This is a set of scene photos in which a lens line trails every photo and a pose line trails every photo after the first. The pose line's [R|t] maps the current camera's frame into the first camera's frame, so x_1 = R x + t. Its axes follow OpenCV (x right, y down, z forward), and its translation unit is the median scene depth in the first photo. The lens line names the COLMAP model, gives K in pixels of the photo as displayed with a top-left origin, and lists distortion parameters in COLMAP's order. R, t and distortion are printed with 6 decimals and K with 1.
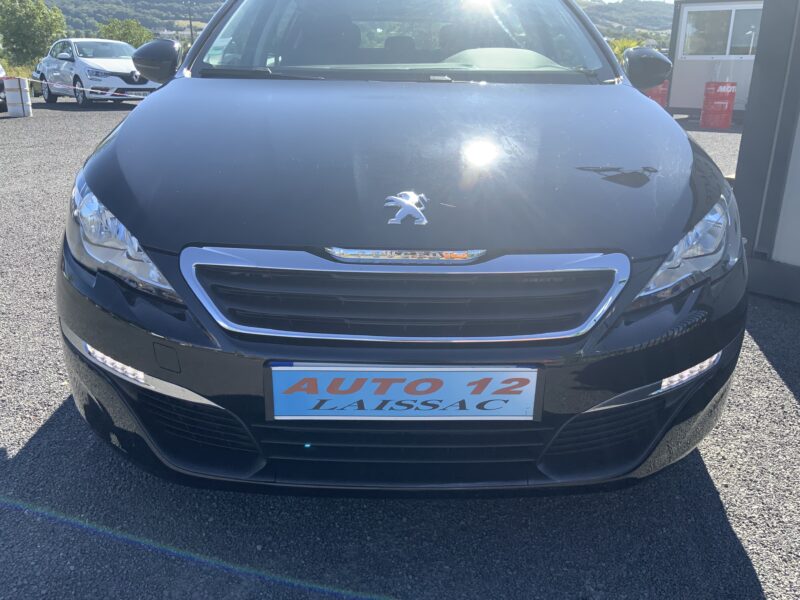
lens RADIAL K [[672.6, 0, 400.8], [0, 672.6, 297.5], [0, 0, 1]] dist [0.074491, -0.161403]
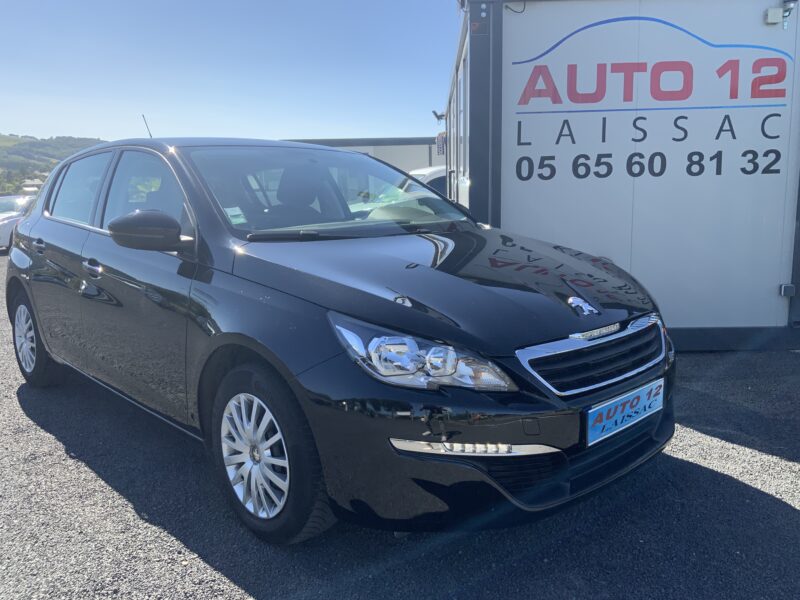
lens RADIAL K [[672.6, 0, 398.5], [0, 672.6, 296.7], [0, 0, 1]] dist [0.074491, -0.161403]
pose [[0.713753, -0.123629, 0.689400, -1.526623], [0.247366, 0.965362, -0.082987, -0.130902], [-0.655261, 0.229767, 0.719611, 0.083483]]
